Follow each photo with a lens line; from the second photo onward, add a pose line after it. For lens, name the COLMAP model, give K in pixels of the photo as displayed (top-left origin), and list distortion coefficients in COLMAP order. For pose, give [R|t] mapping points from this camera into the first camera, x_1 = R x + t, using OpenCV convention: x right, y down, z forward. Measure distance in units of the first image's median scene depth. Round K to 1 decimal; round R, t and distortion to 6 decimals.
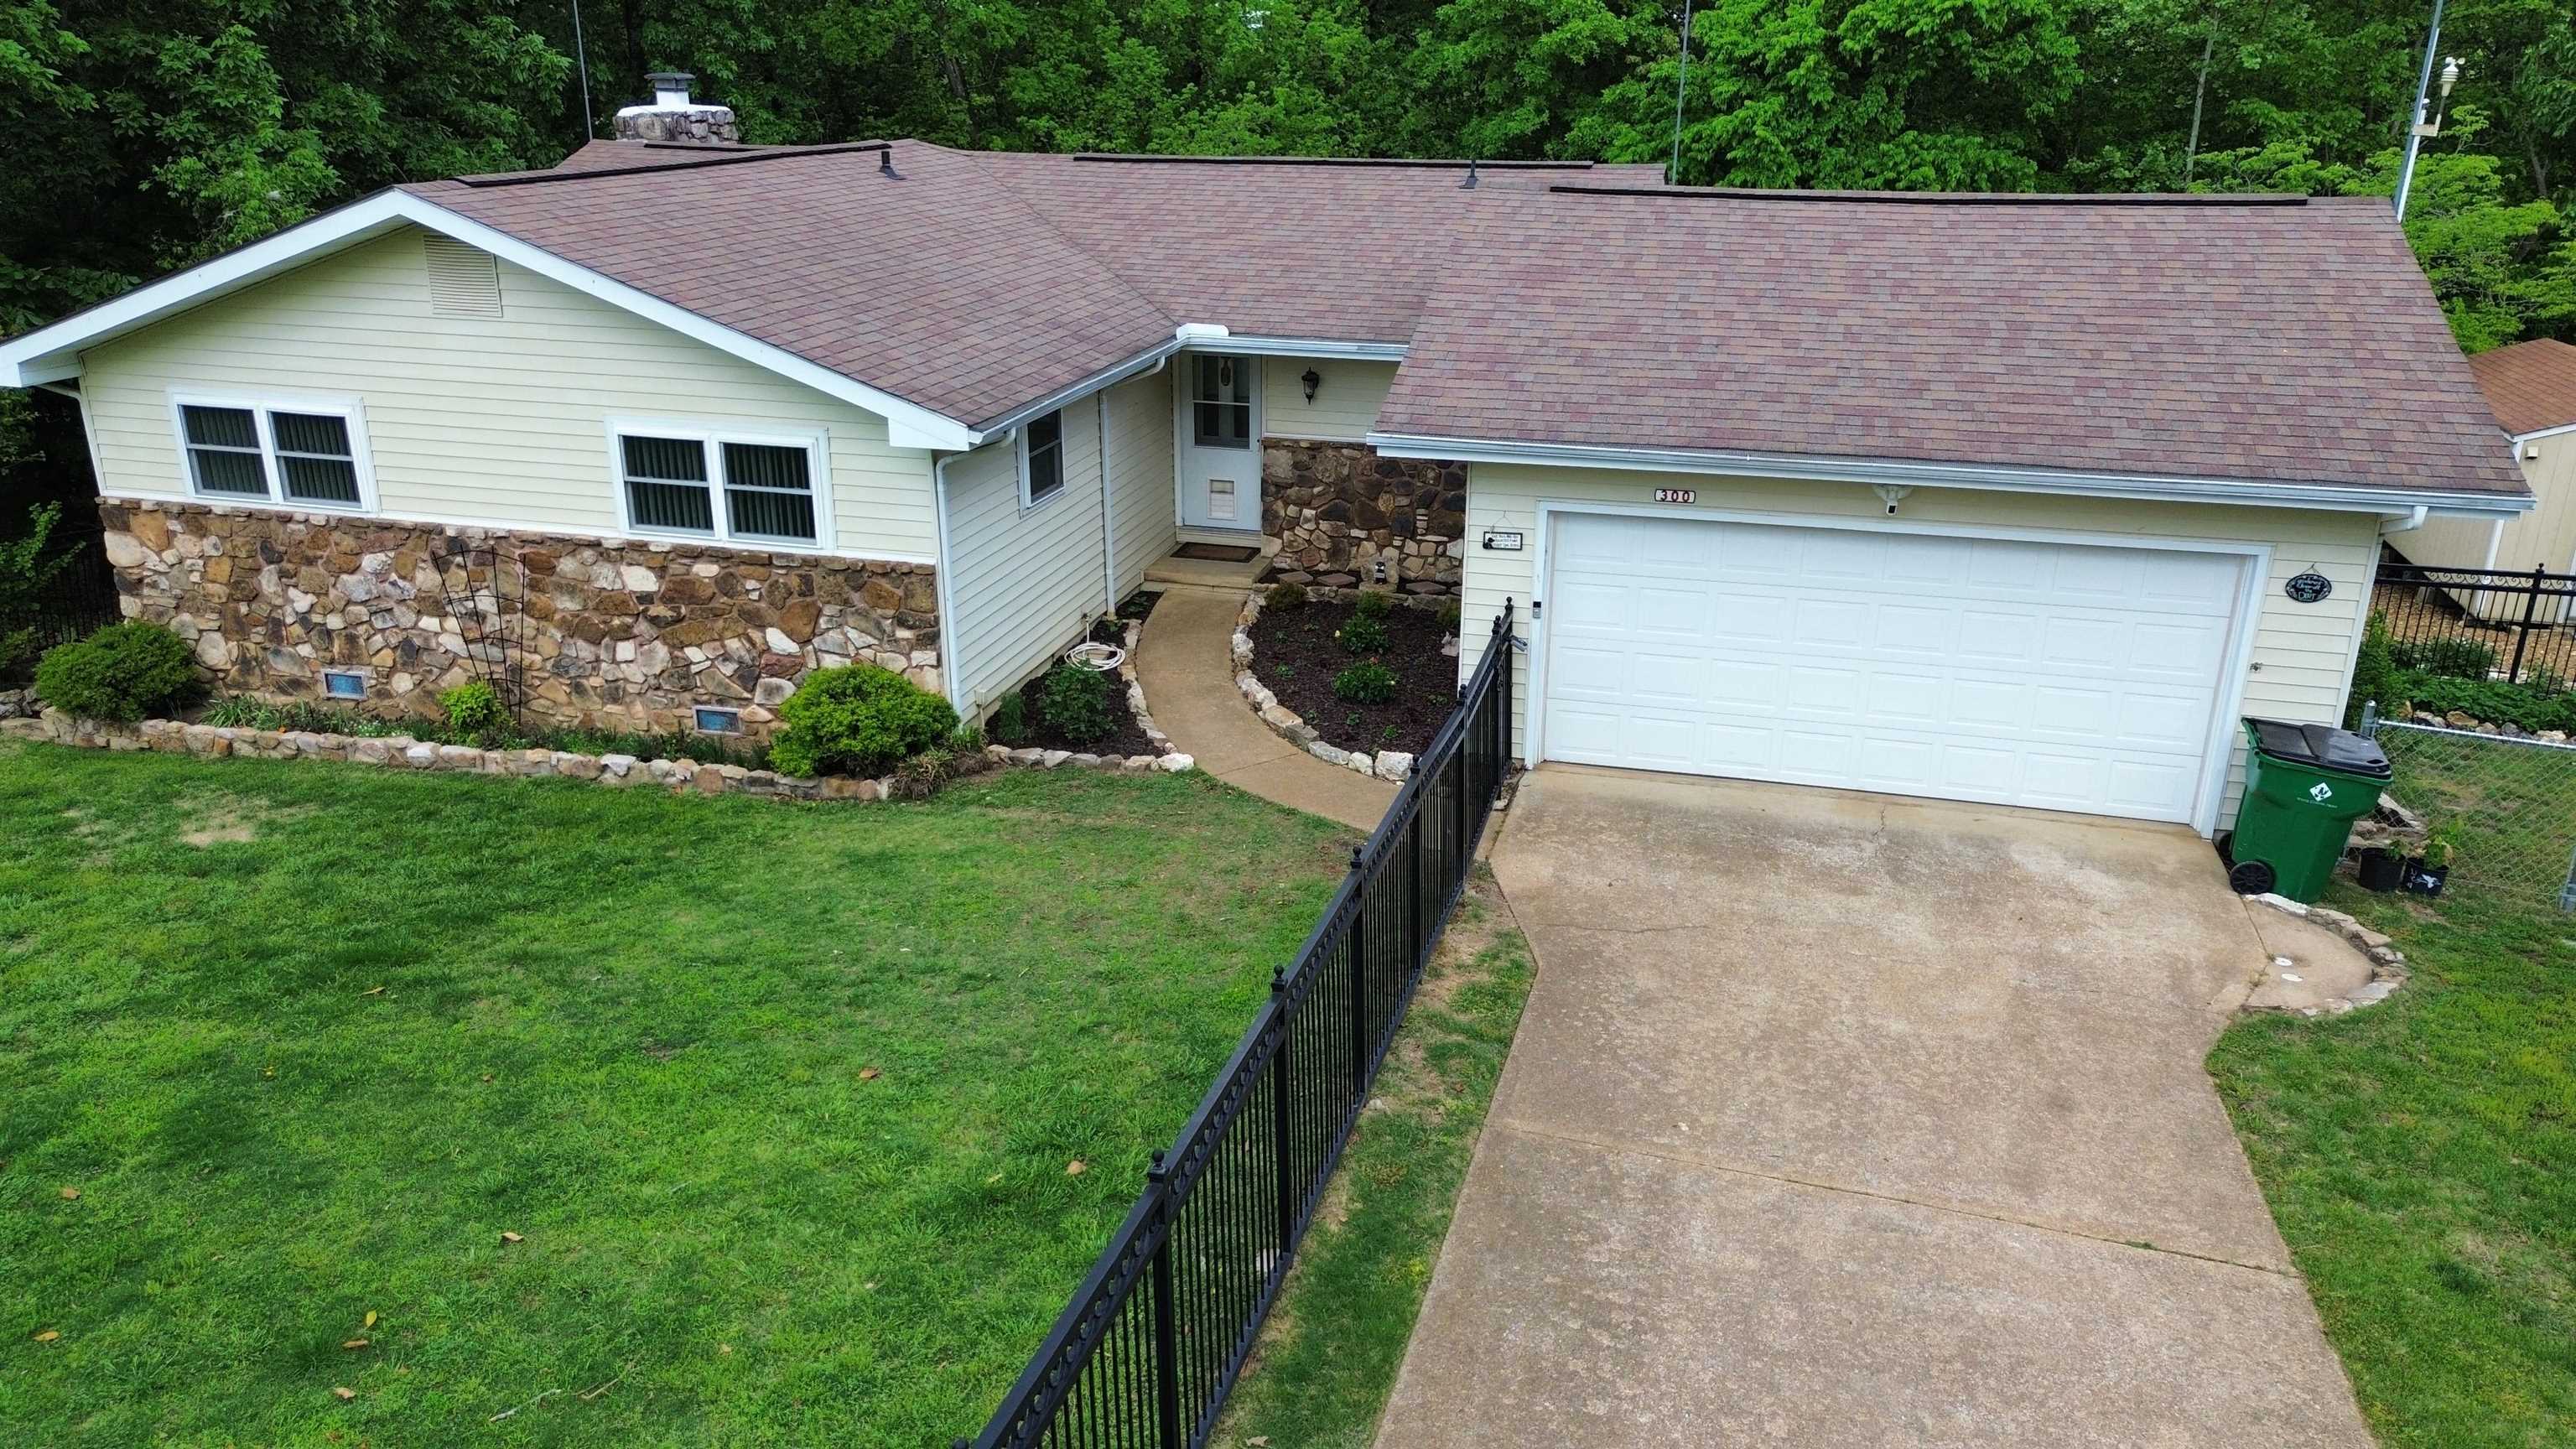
lens RADIAL K [[1813.3, 0, 1288.0], [0, 1813.3, 724.5], [0, 0, 1]] dist [0.110655, -0.135355]
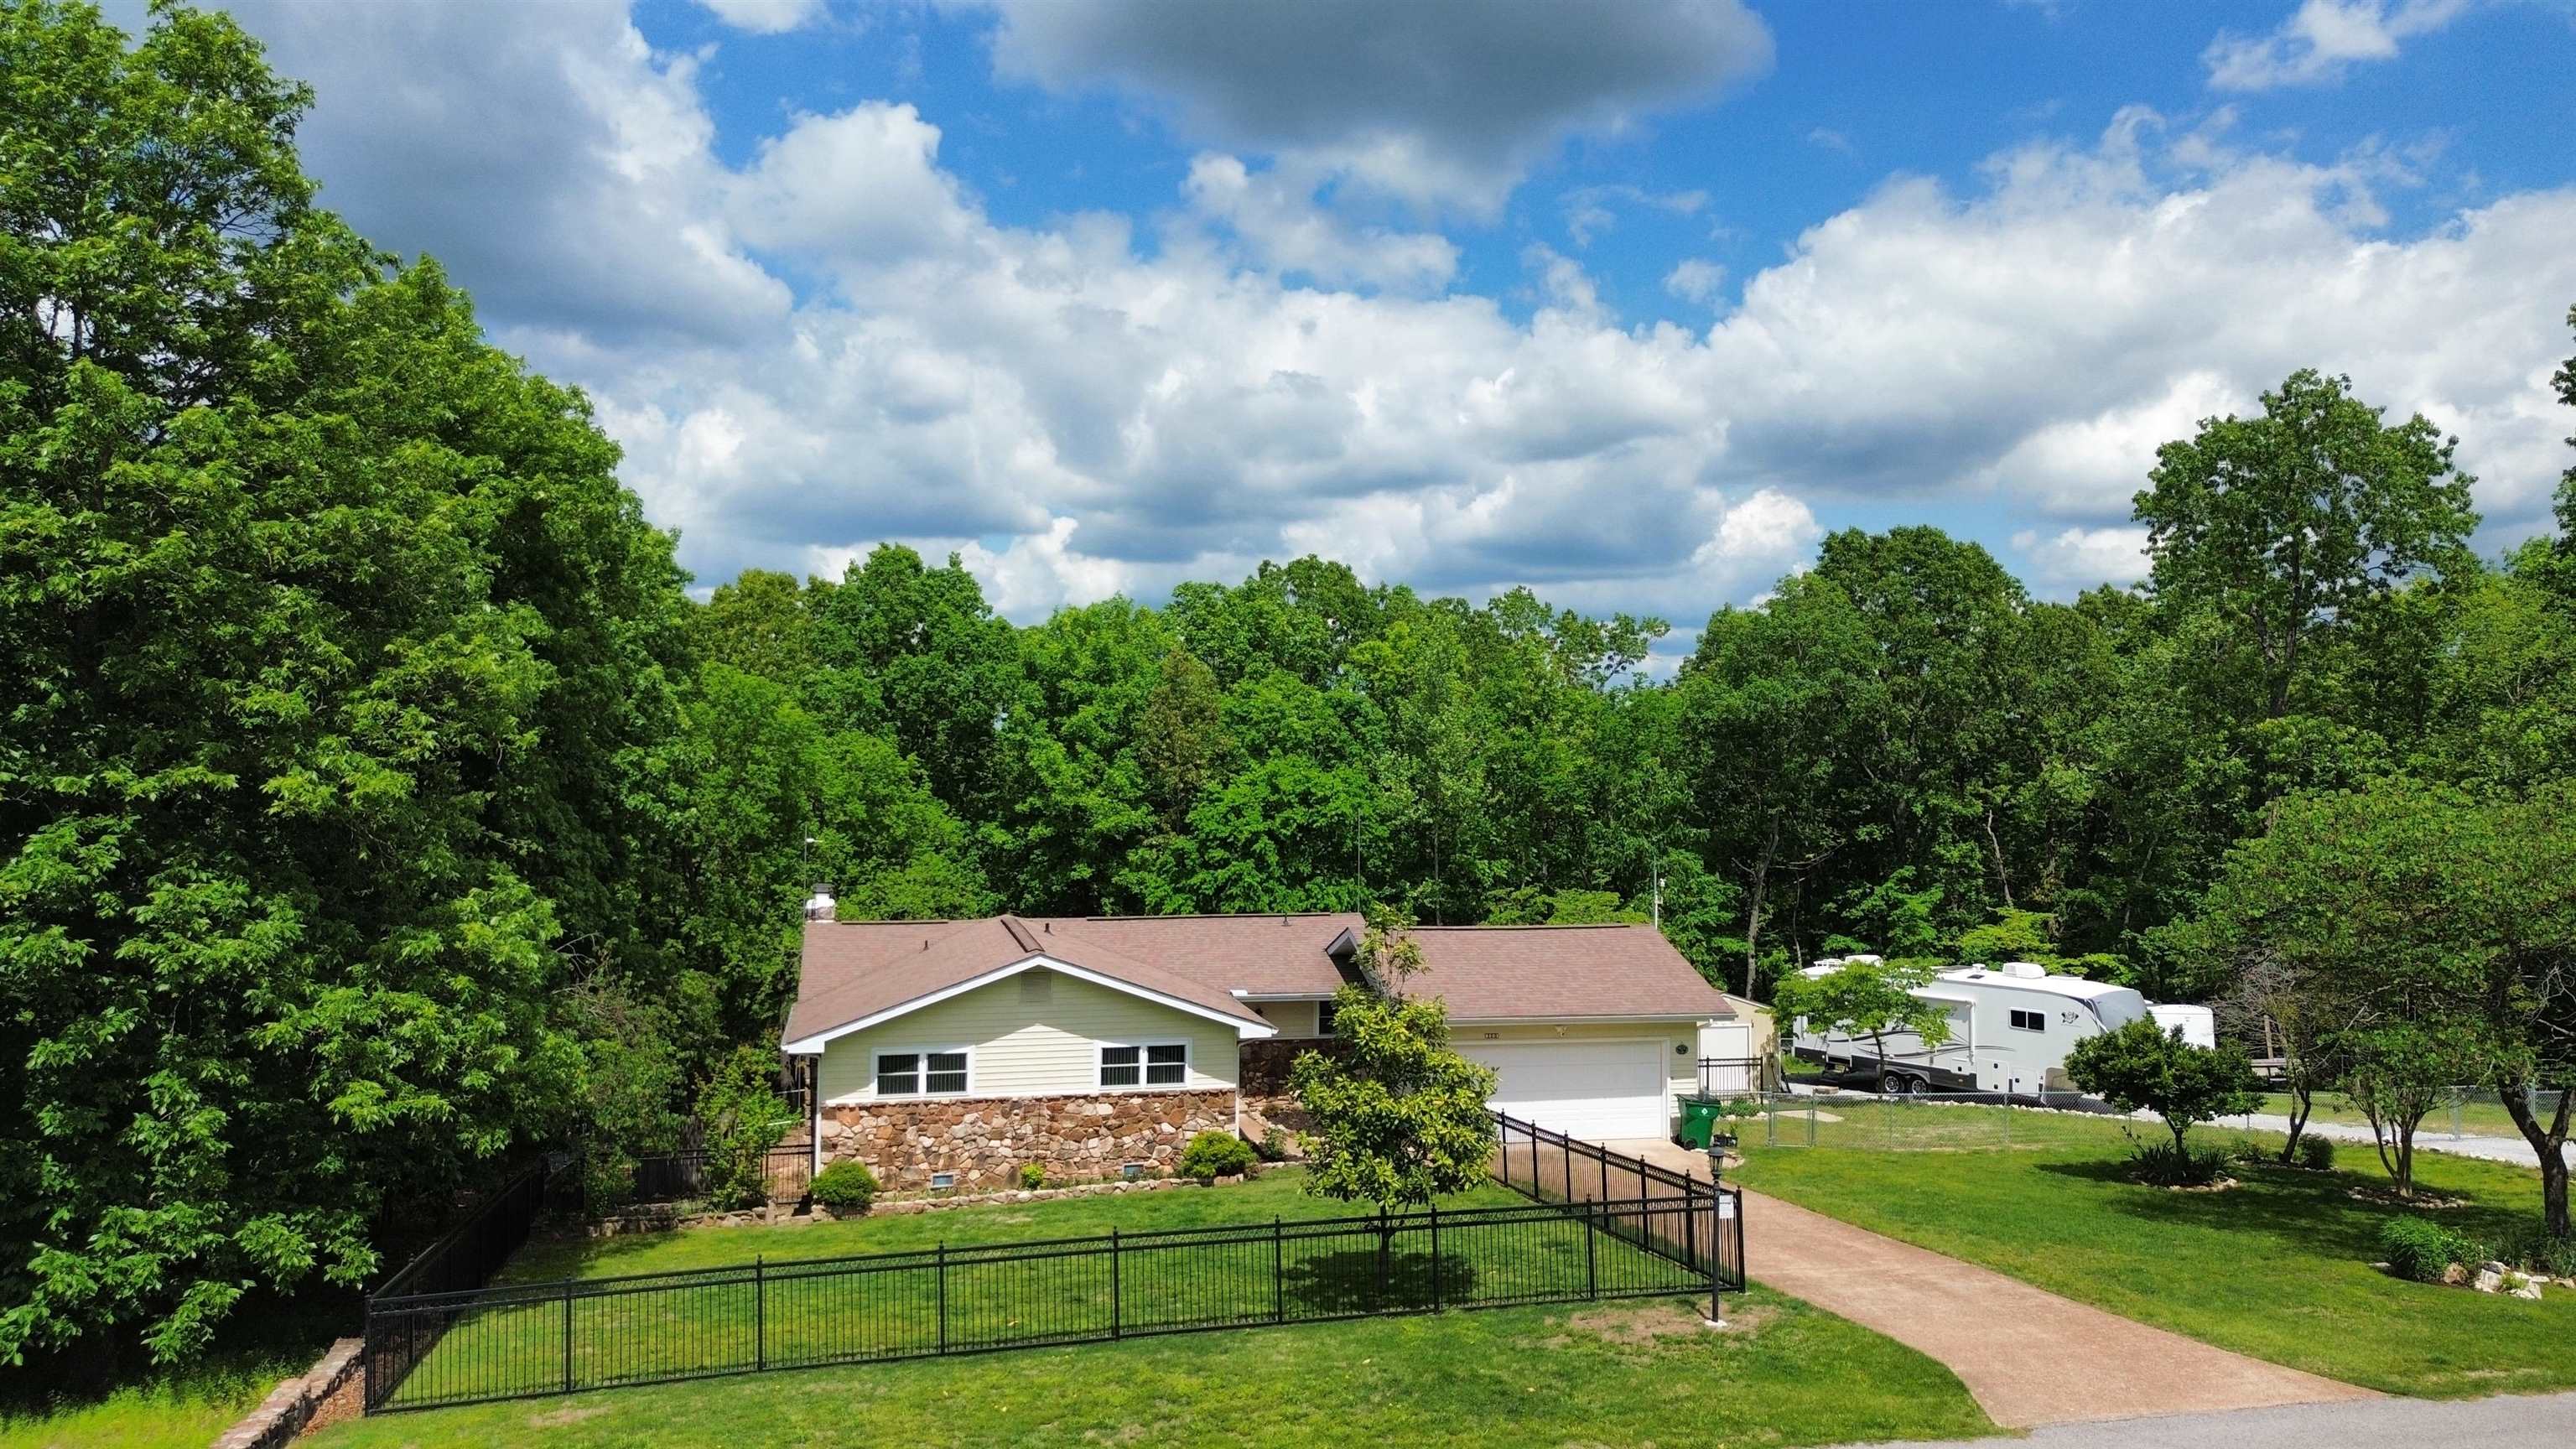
lens RADIAL K [[1823.8, 0, 1295.0], [0, 1823.8, 707.6], [0, 0, 1]] dist [0.103770, -0.092804]
pose [[0.882752, 0.012278, 0.469679, -1.250565], [0.160695, 0.931482, -0.326373, 0.249705], [-0.441504, 0.363581, 0.820294, -1.236178]]
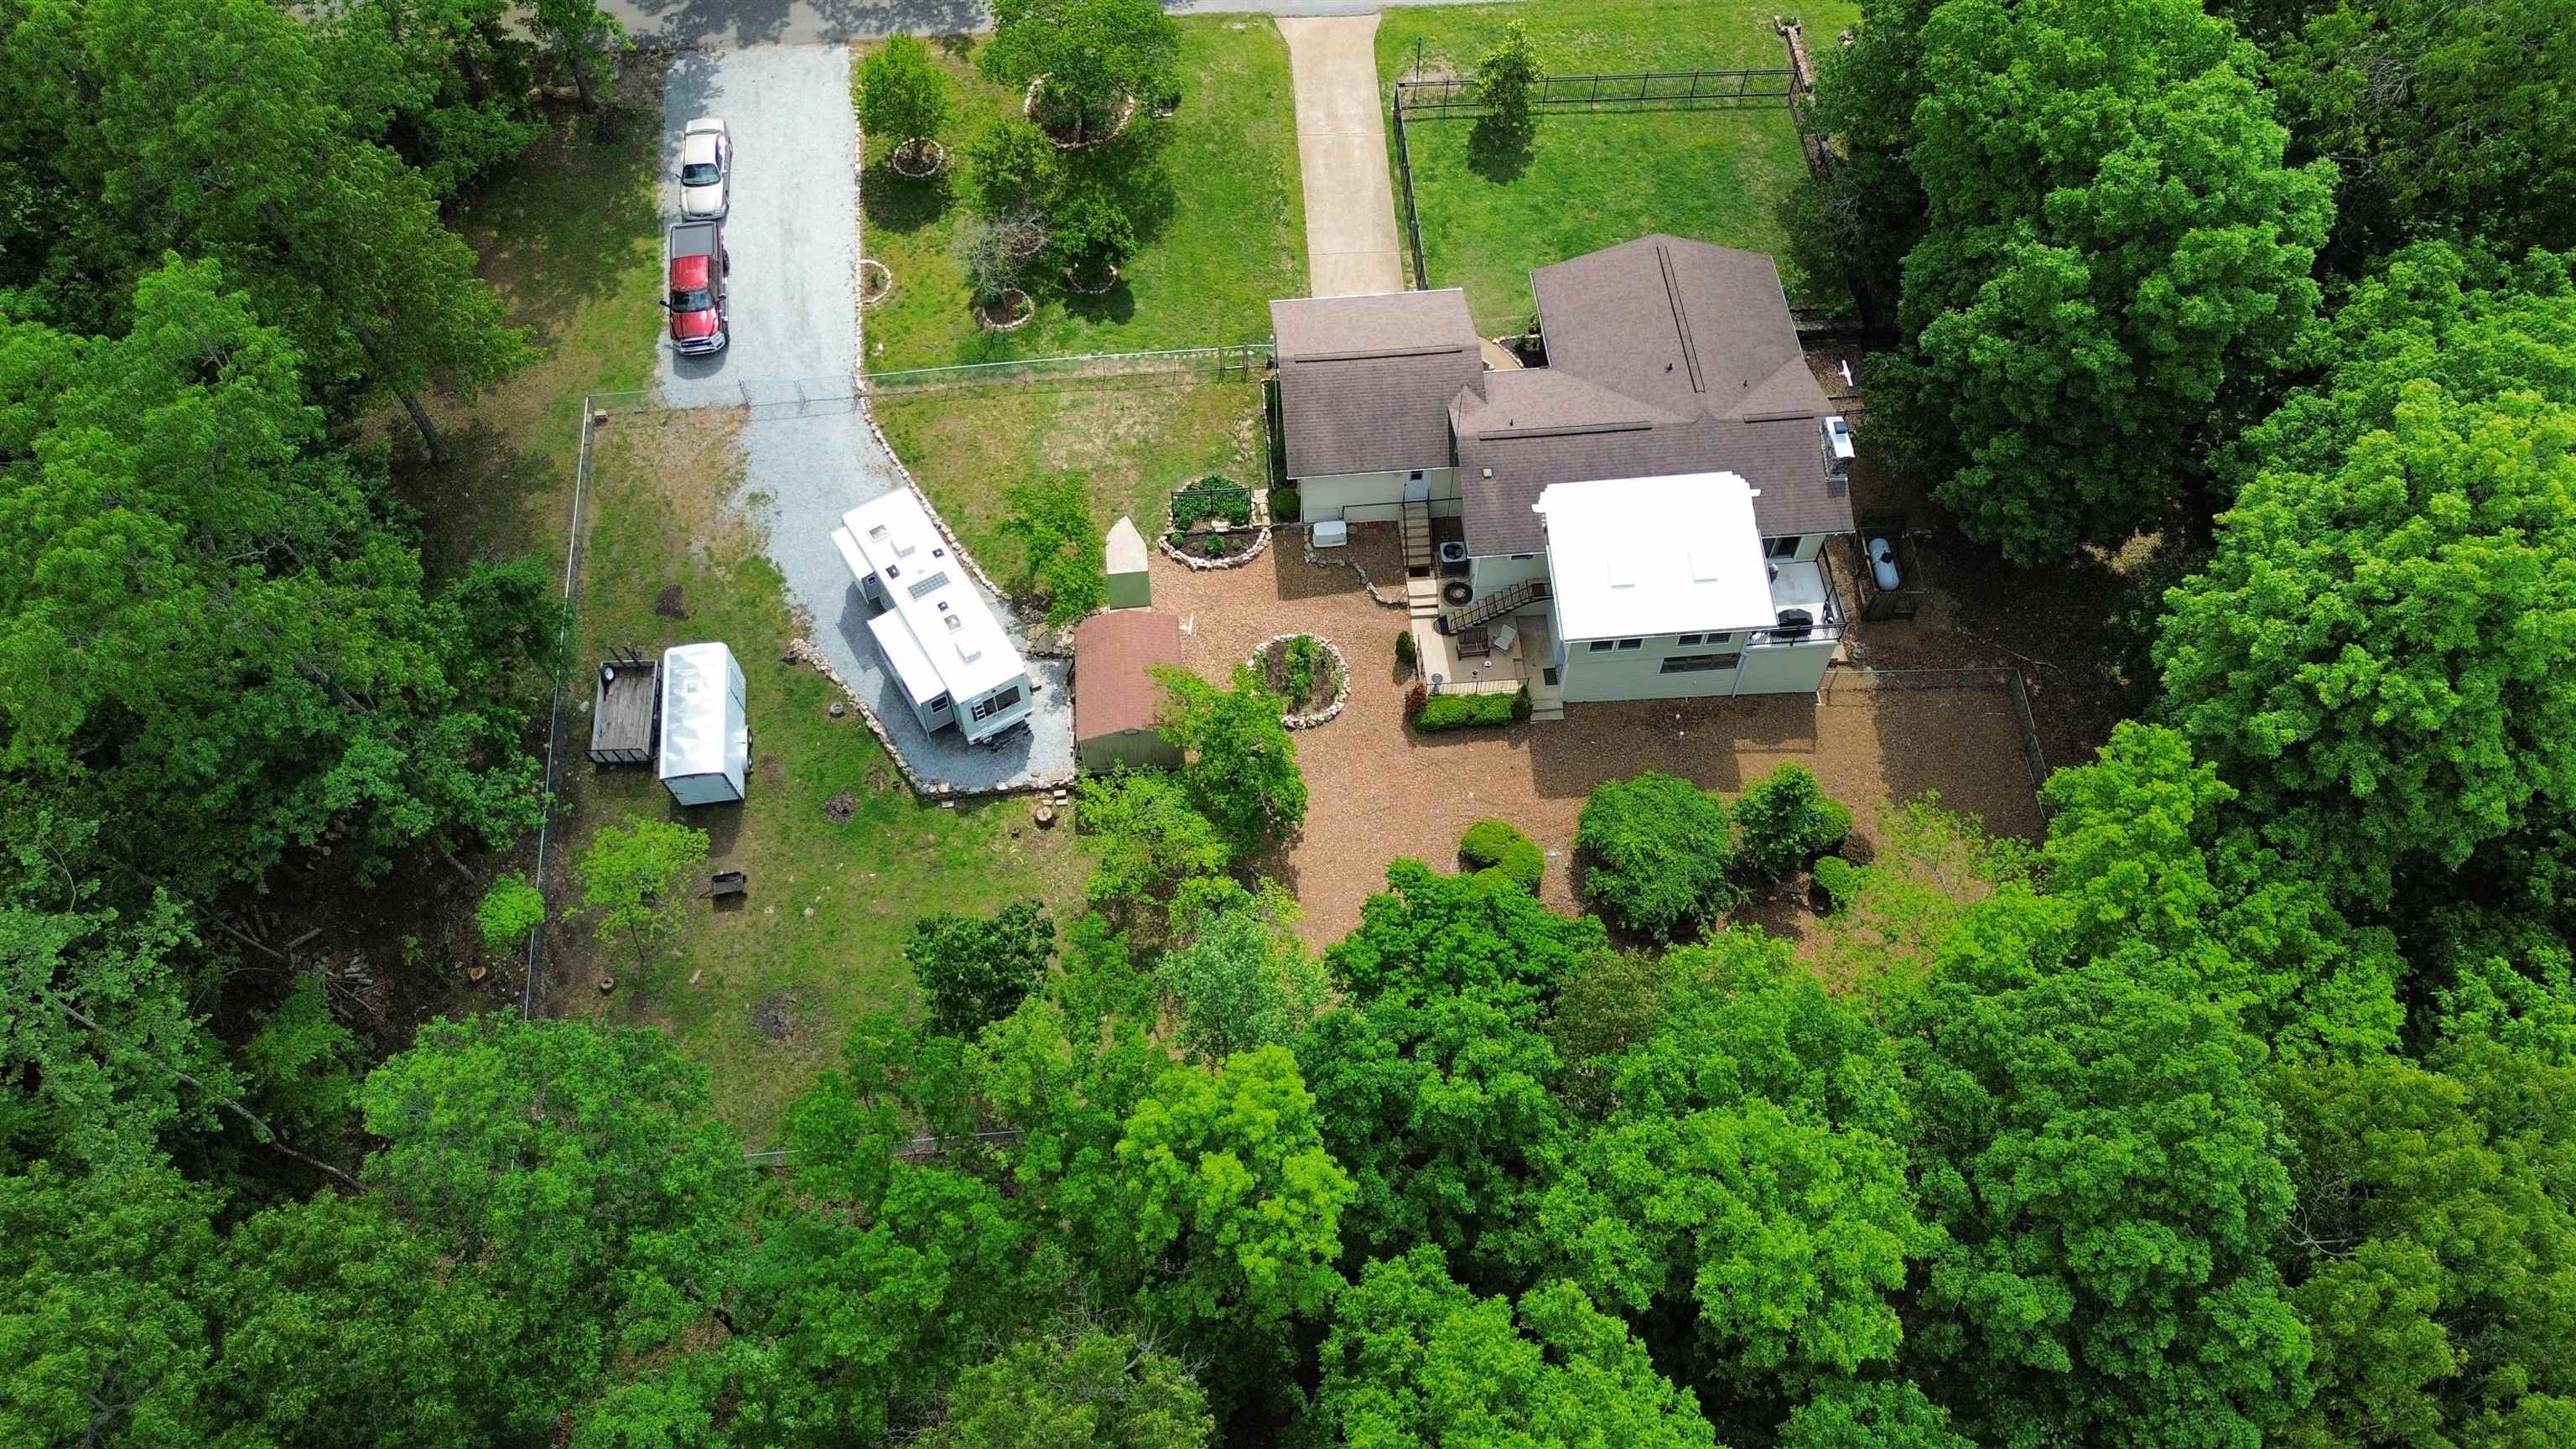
lens RADIAL K [[1813.3, 0, 1288.0], [0, 1813.3, 724.5], [0, 0, 1]] dist [0.110655, -0.135355]
pose [[-0.941307, 0.278494, -0.190739, 1.640372], [-0.126709, 0.232221, 0.964375, -4.286116], [0.312866, 0.931941, -0.183304, 2.608597]]
